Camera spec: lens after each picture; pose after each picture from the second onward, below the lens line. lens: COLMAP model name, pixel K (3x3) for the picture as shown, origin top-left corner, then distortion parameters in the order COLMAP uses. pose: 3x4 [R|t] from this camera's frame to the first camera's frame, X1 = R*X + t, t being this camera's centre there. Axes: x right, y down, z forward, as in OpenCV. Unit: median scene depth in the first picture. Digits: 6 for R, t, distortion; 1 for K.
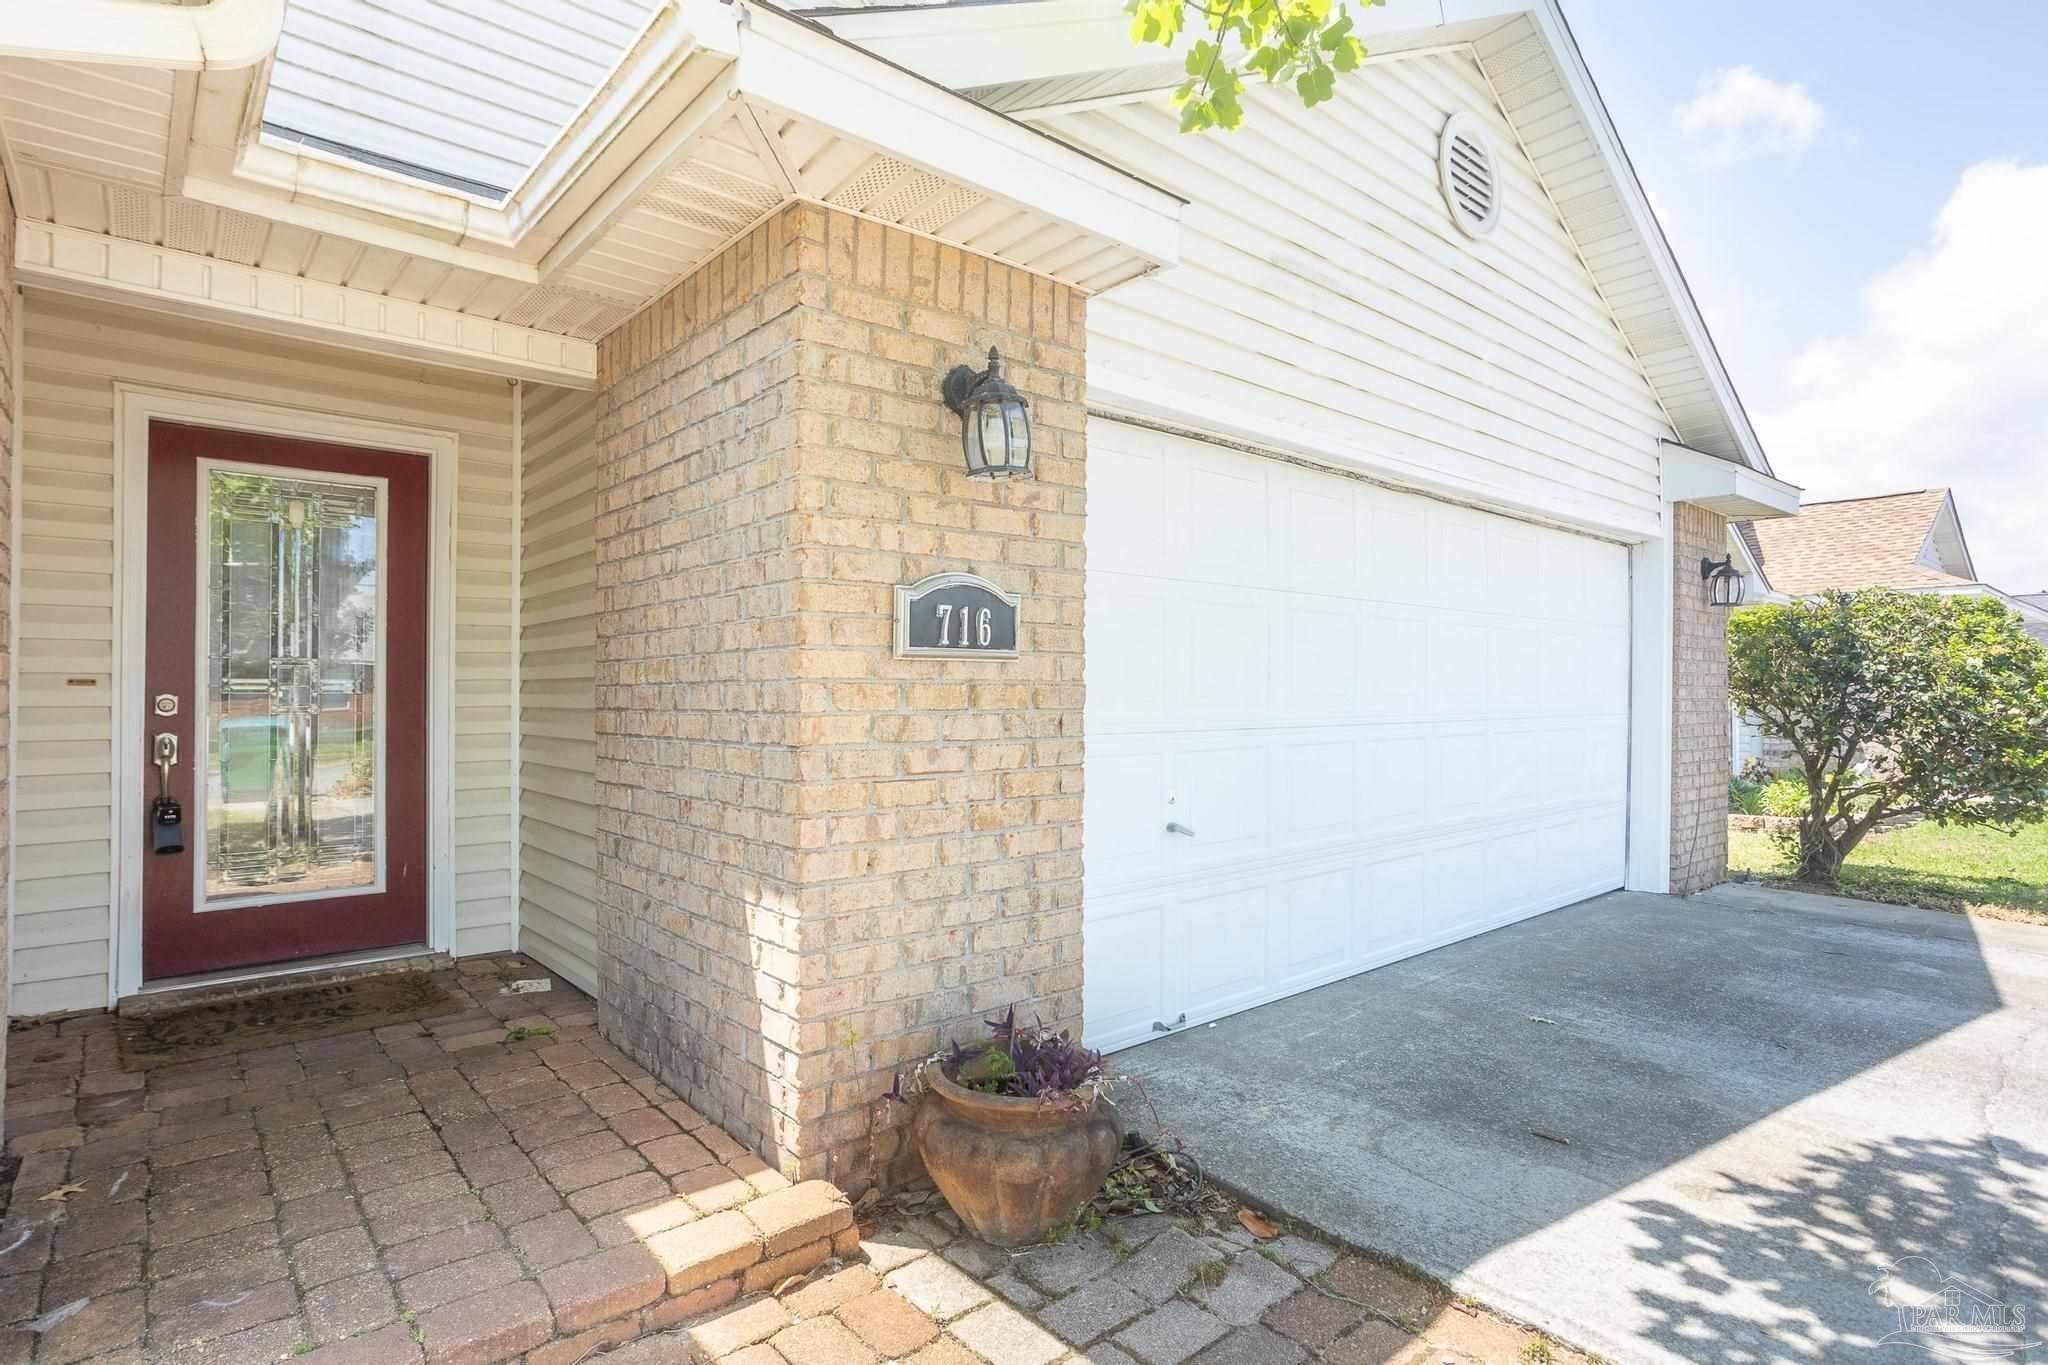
lens RADIAL K [[1008.4, 0, 1024.0], [0, 1008.4, 682.5], [0, 0, 1]] dist [-0.002287, 0.000051]
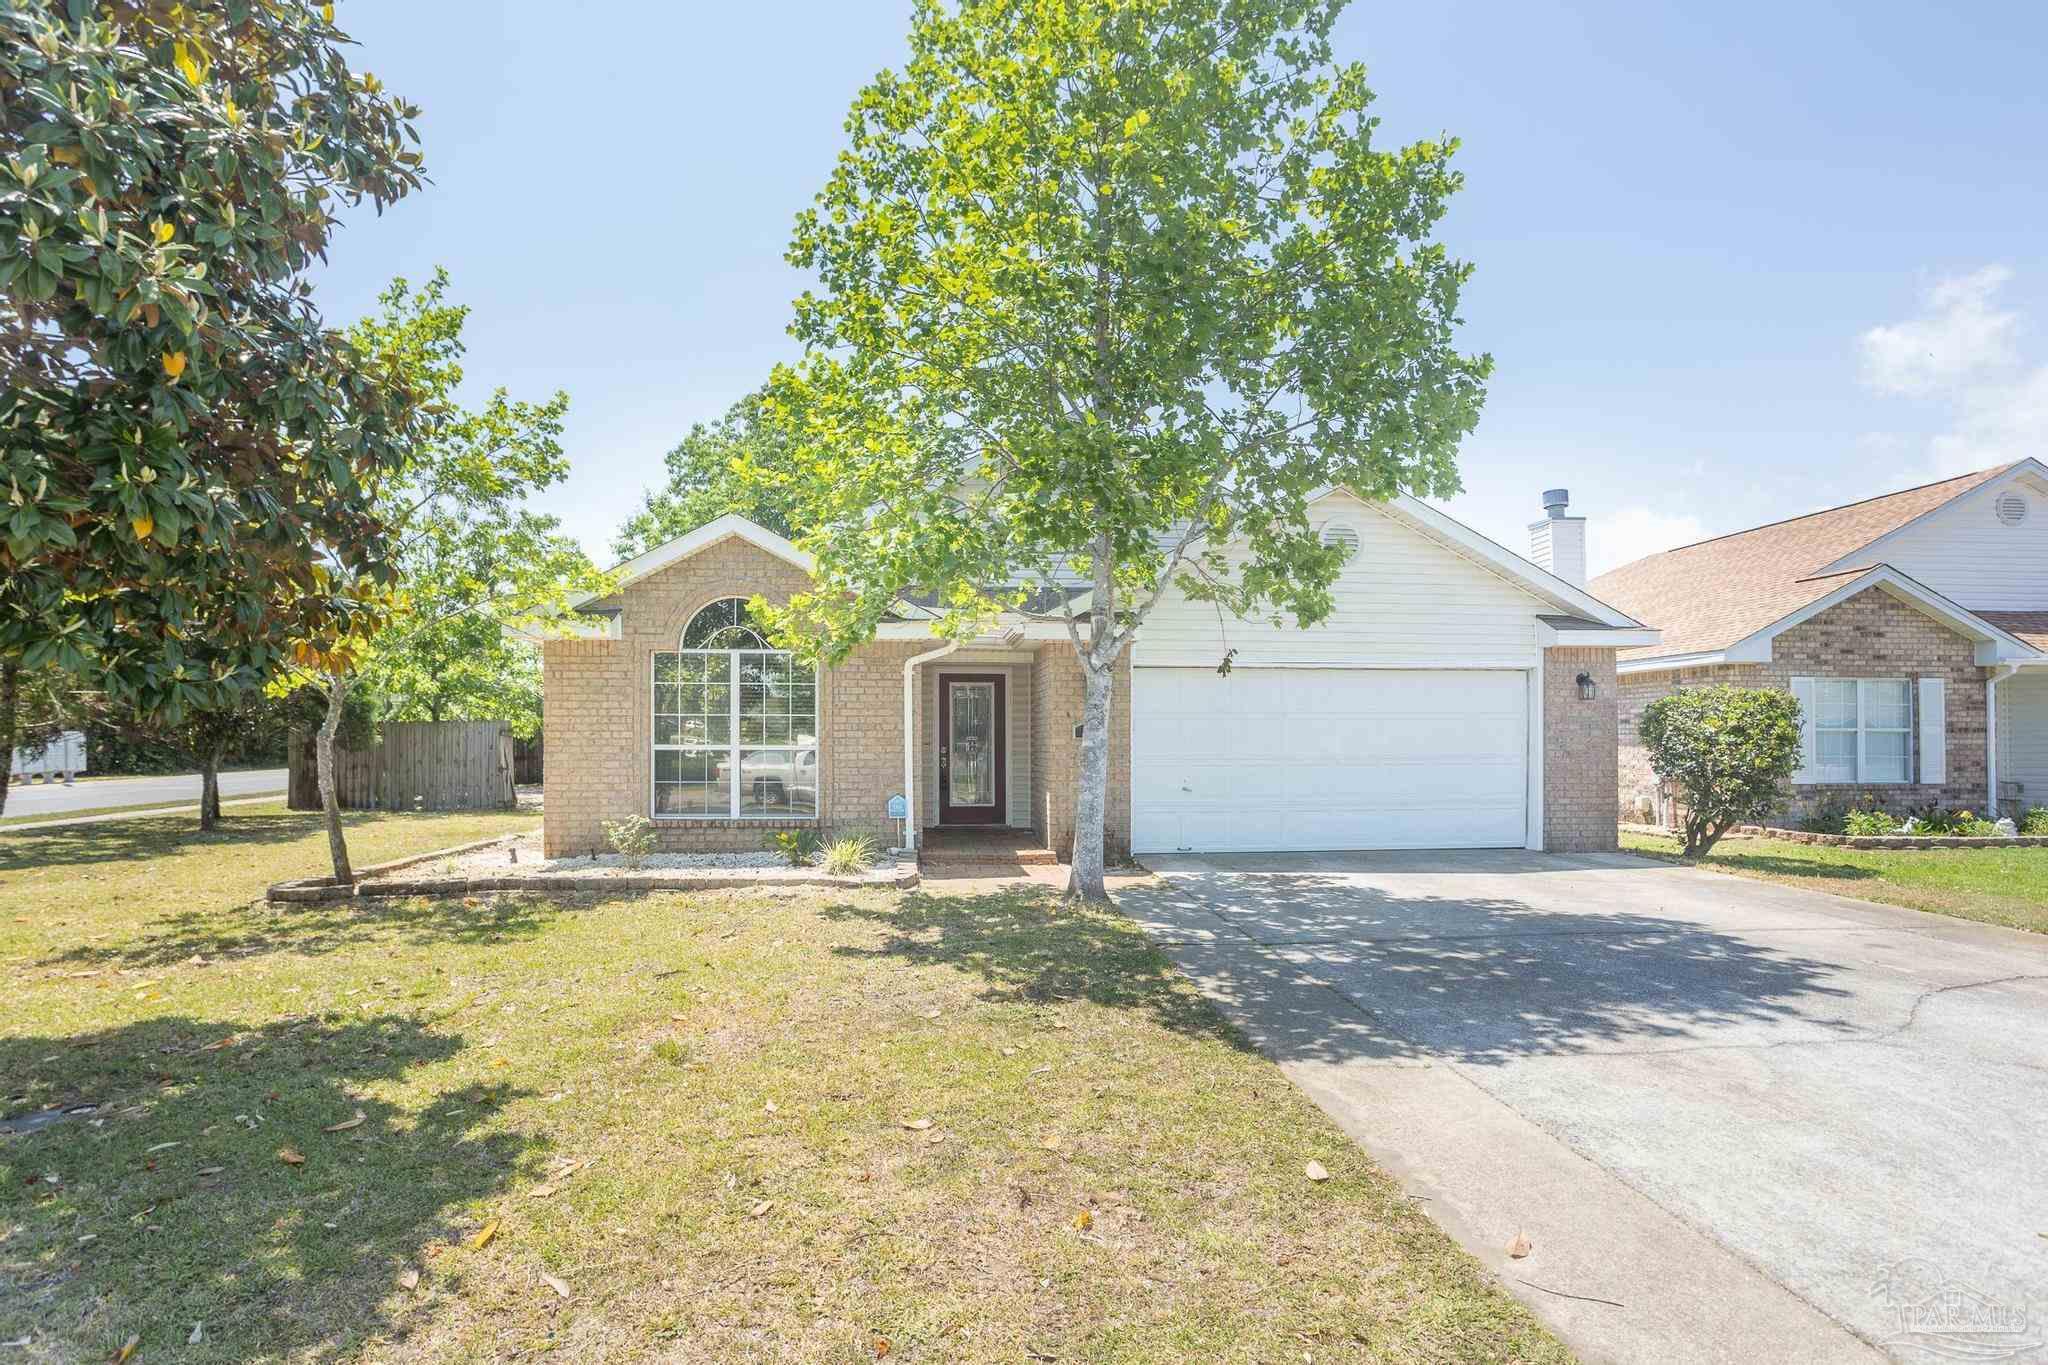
lens RADIAL K [[1007.3, 0, 1024.8], [0, 1007.3, 731.1], [0, 0, 1]] dist [-0.000436, 0.000047]
pose [[0.824848, -0.005641, -0.565326, 1.638257], [0.009661, 0.999945, 0.004117, -0.066795], [0.565272, -0.008858, 0.824857, -2.075112]]
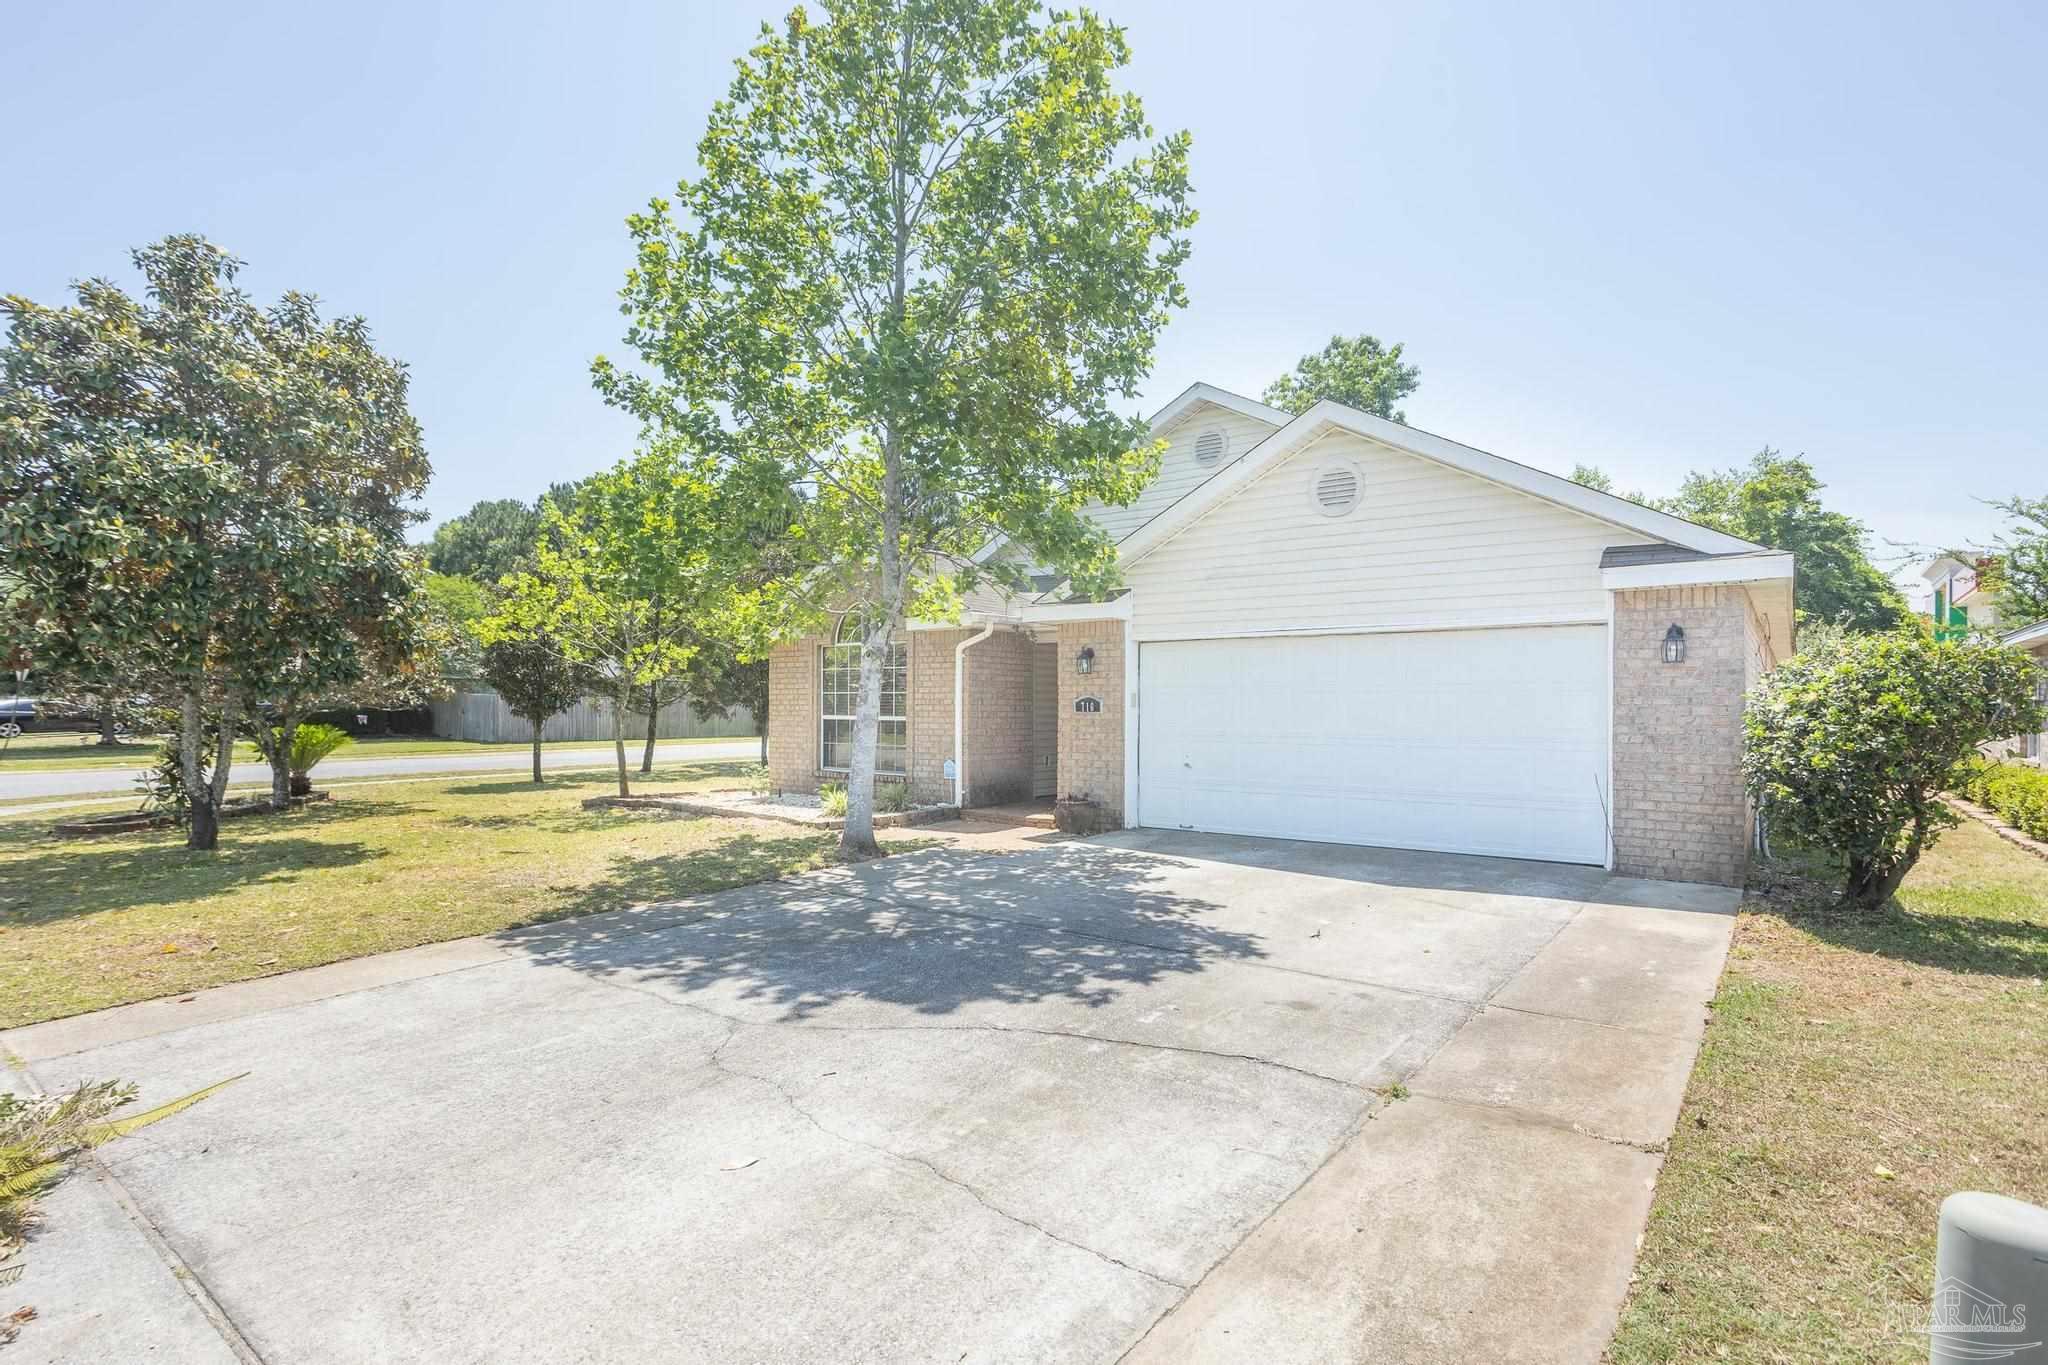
lens RADIAL K [[1008.4, 0, 1024.0], [0, 1008.4, 682.5], [0, 0, 1]] dist [-0.002287, 0.000051]
pose [[0.205732, -0.018833, -0.978427, 3.308732], [0.011560, 0.999792, -0.016813, -0.070356], [0.978540, -0.007851, 0.205907, -0.158977]]
